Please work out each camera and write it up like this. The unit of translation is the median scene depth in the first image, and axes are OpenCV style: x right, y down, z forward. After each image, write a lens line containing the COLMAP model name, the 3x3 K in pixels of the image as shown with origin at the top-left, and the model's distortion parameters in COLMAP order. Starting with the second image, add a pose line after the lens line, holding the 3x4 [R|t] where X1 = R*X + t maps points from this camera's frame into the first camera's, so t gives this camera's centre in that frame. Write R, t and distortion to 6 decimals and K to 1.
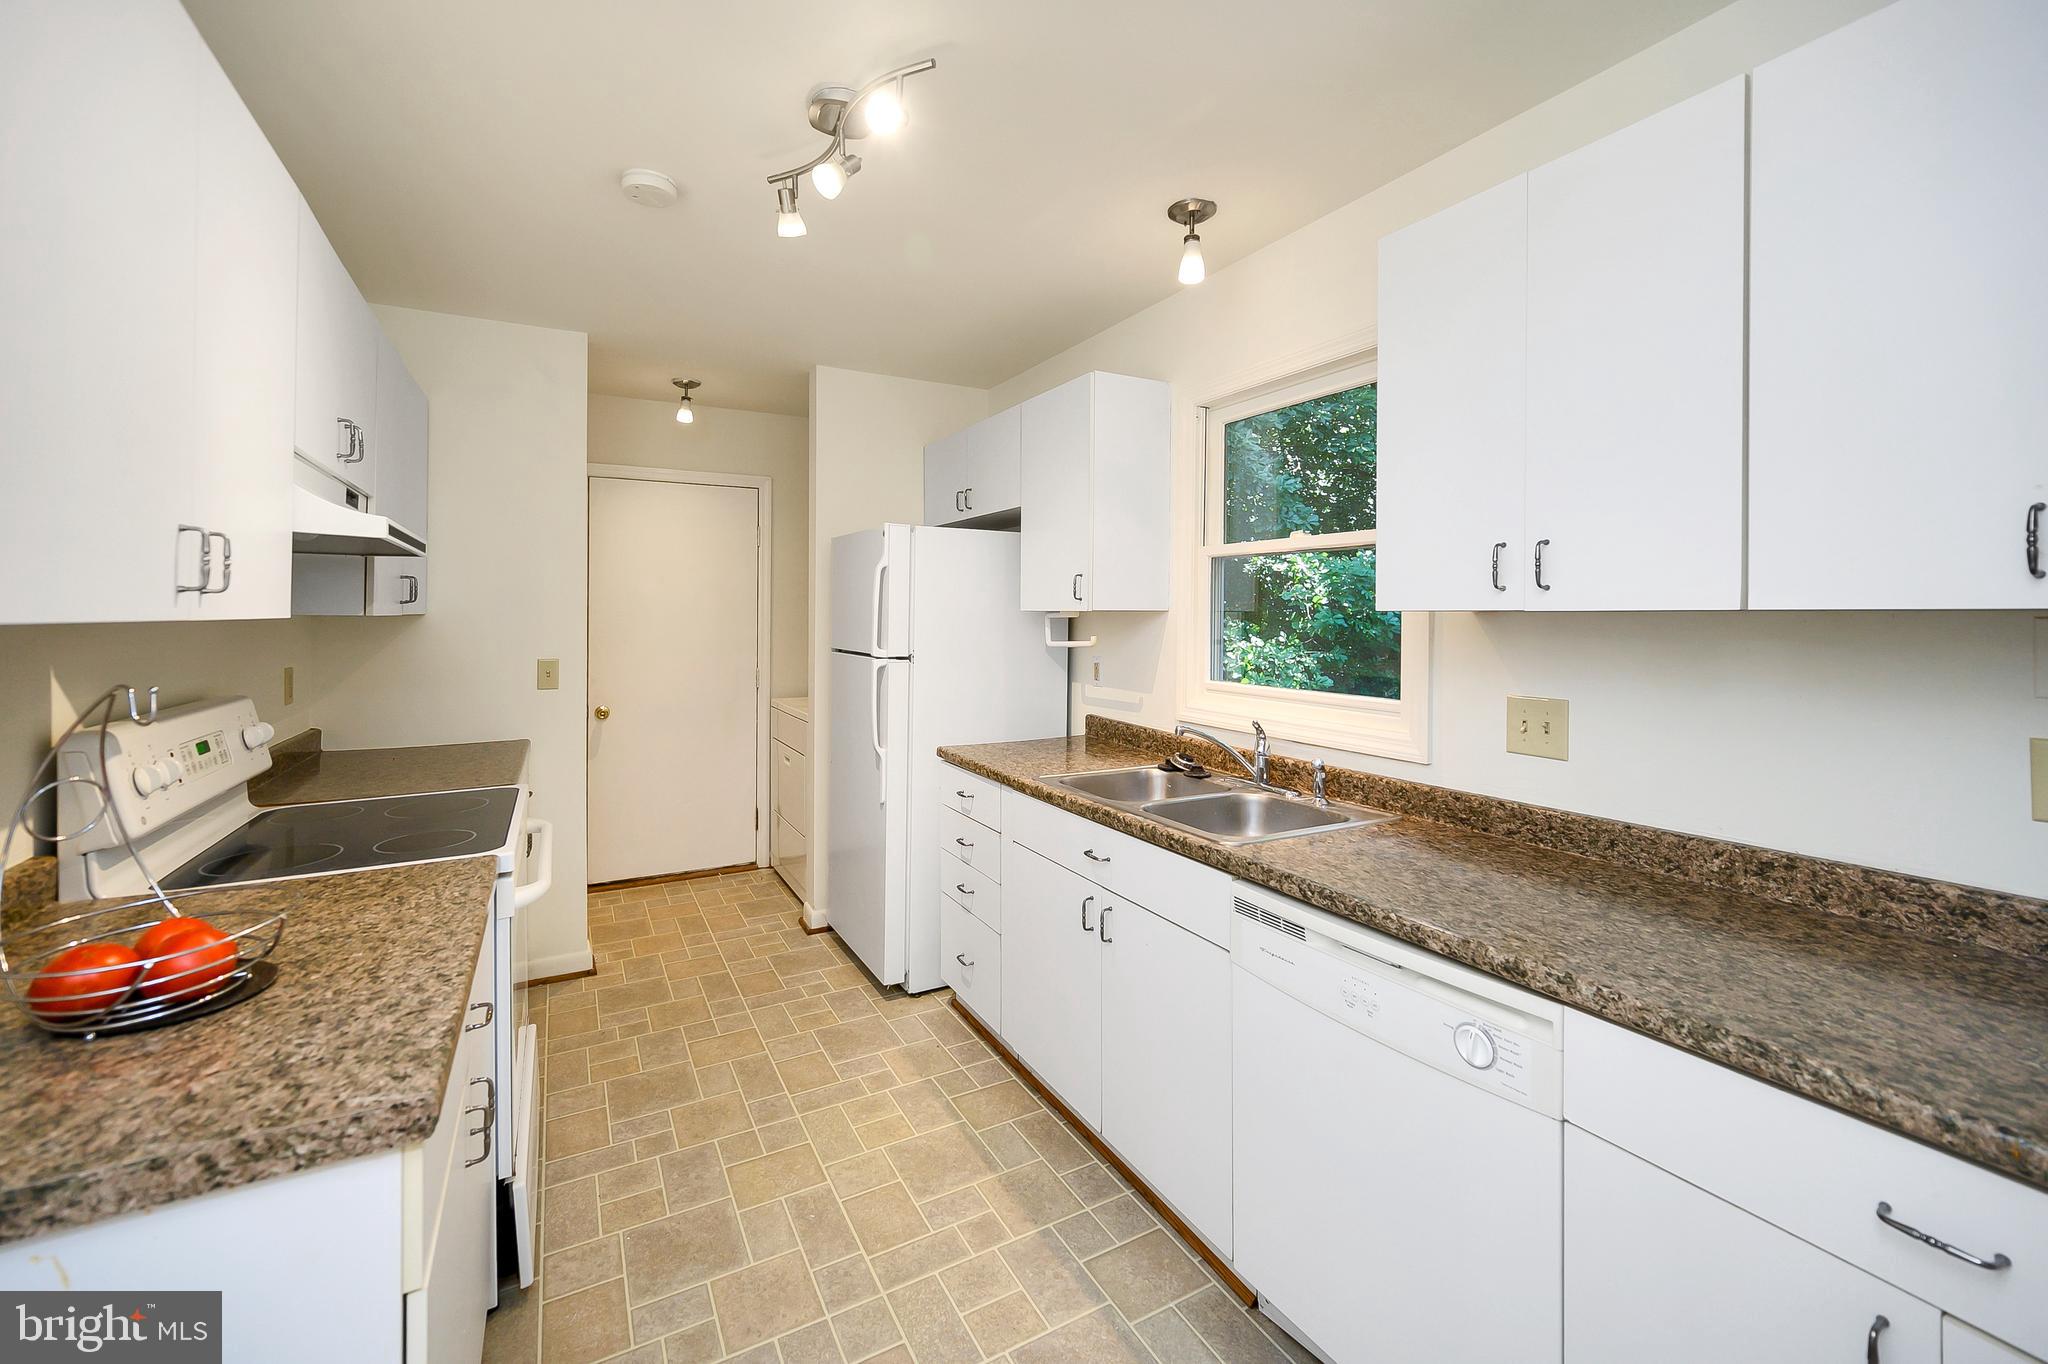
lens RADIAL K [[840.5, 0, 1022.2], [0, 840.5, 614.2], [0, 0, 1]] dist [-0.001277, -0.000183]
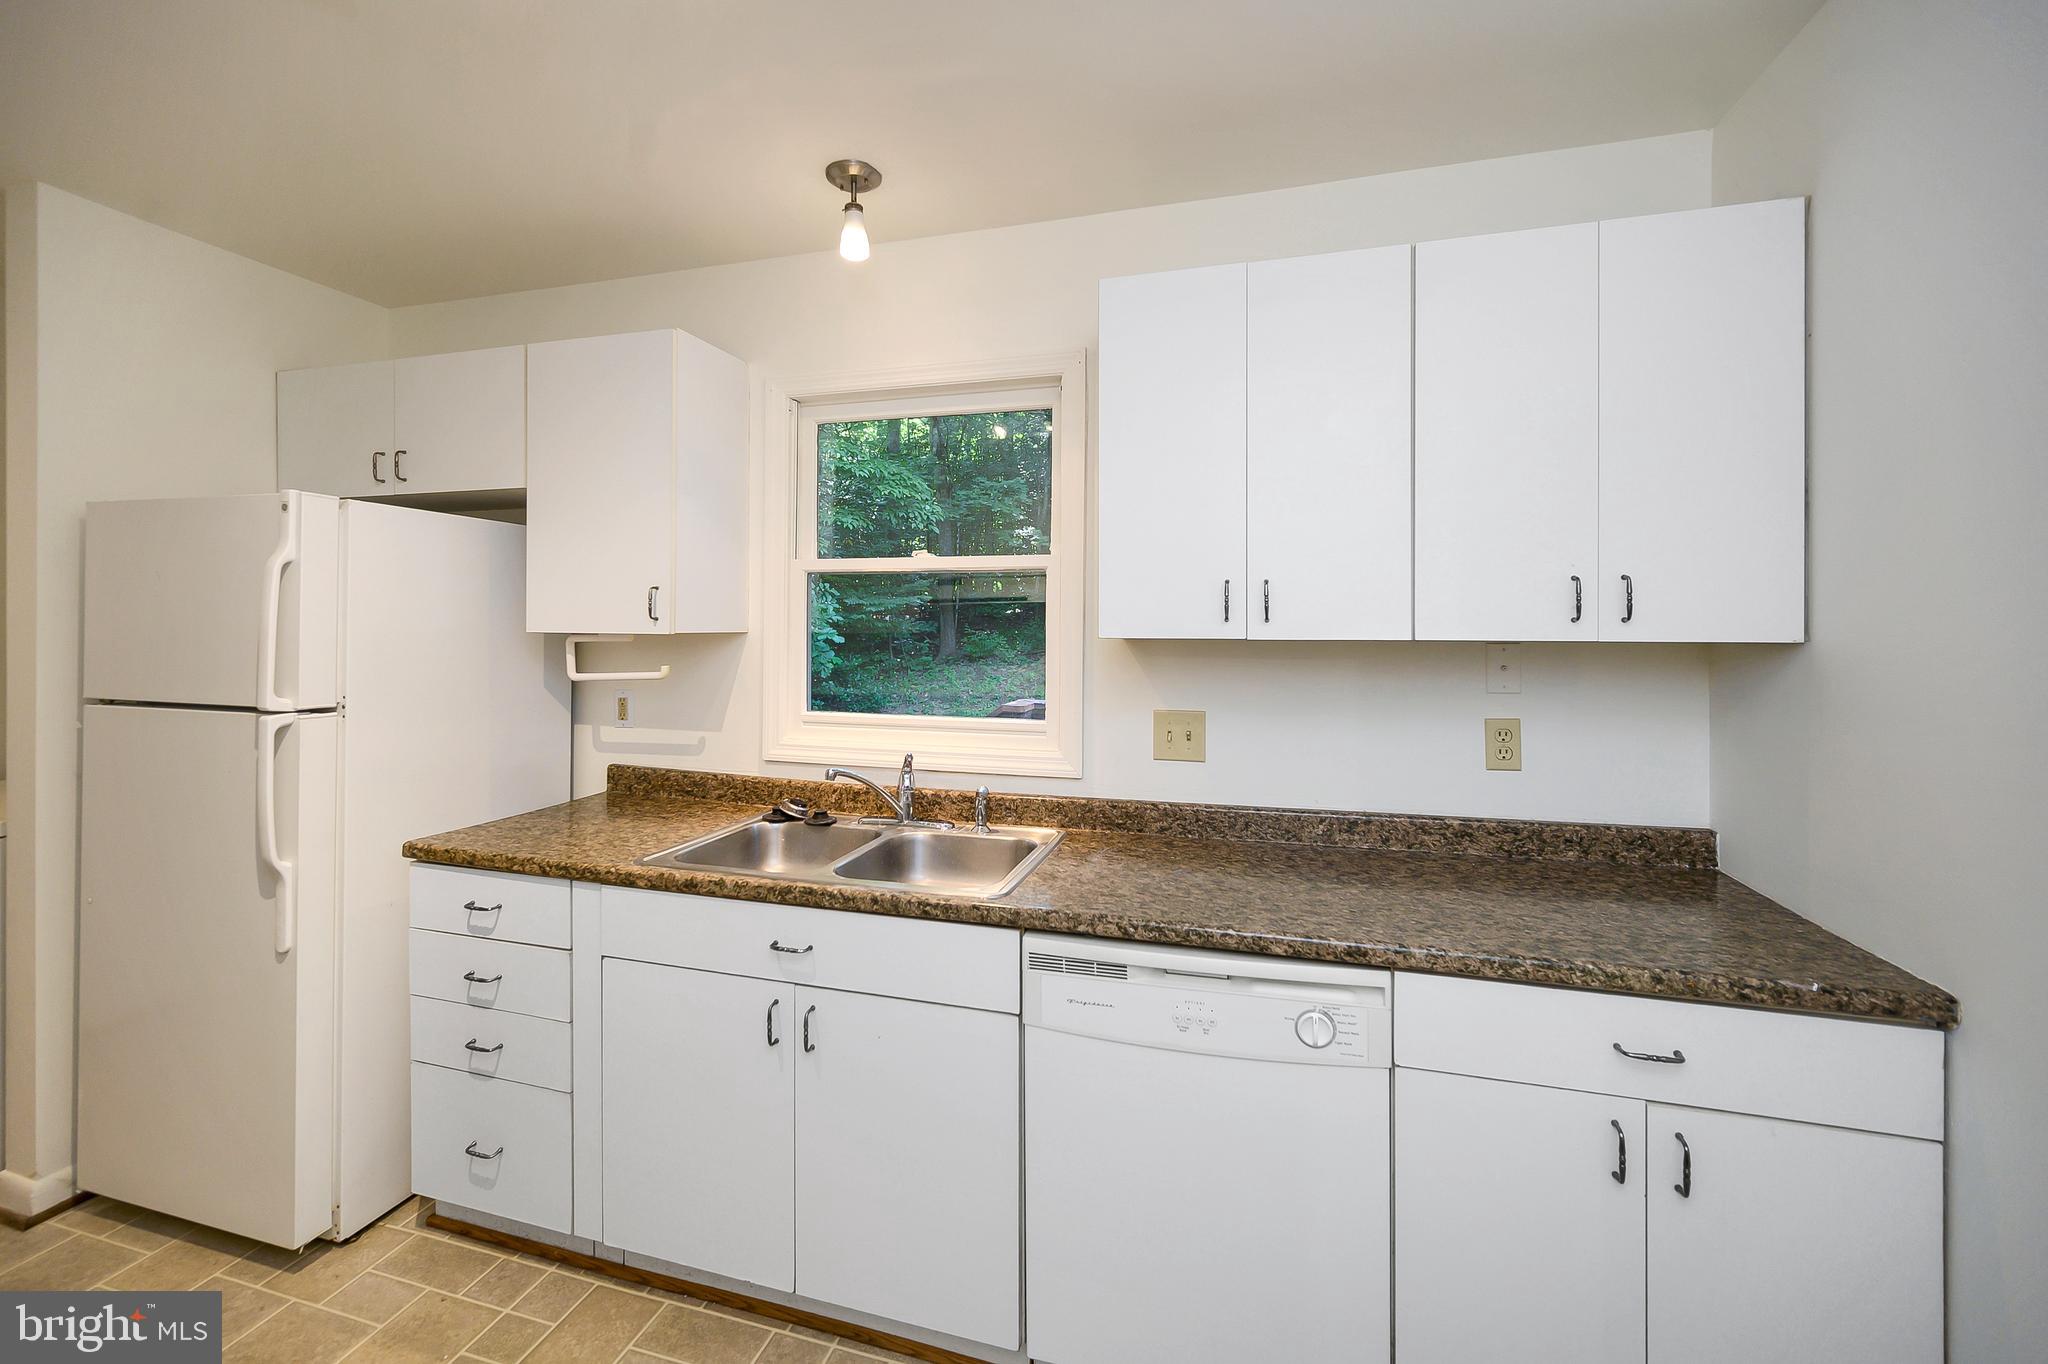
lens RADIAL K [[833.6, 0, 1021.7], [0, 833.6, 627.7], [0, 0, 1]] dist [-0.001714, -0.000493]
pose [[0.703850, -0.000790, 0.710348, -0.306260], [-0.002162, 0.999992, 0.003253, -0.016229], [-0.710345, -0.003825, 0.703843, 0.283699]]
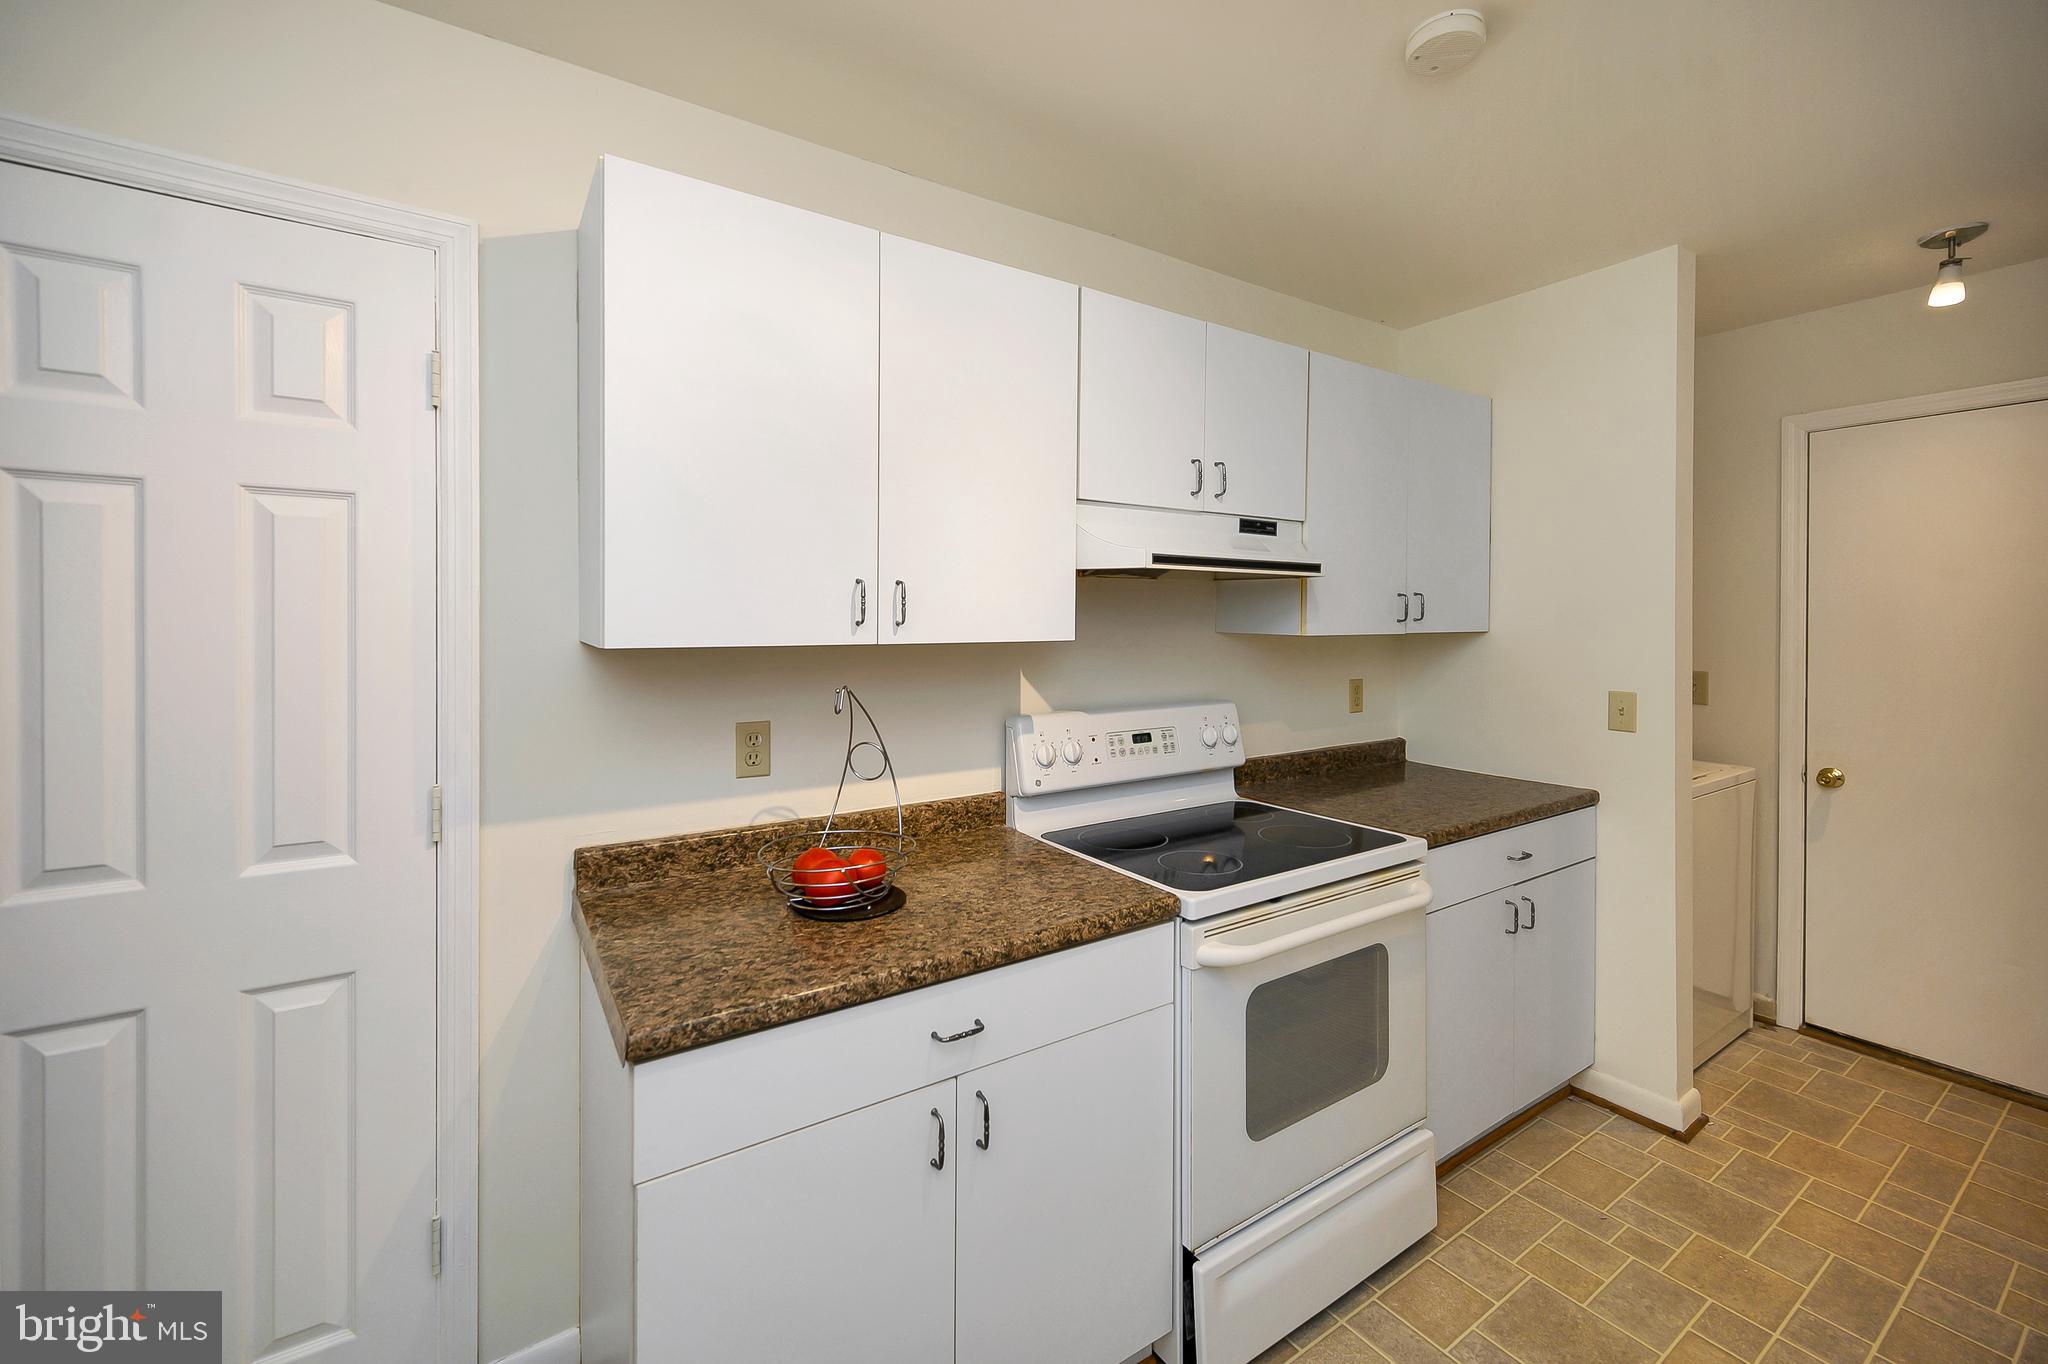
lens RADIAL K [[835.8, 0, 1028.6], [0, 835.8, 622.3], [0, 0, 1]] dist [0.001543, 0.000116]
pose [[0.079402, 0.004445, -0.996833, 0.226675], [-0.002875, 0.999987, 0.004230, -0.018481], [0.996839, 0.002530, 0.079414, 0.585458]]
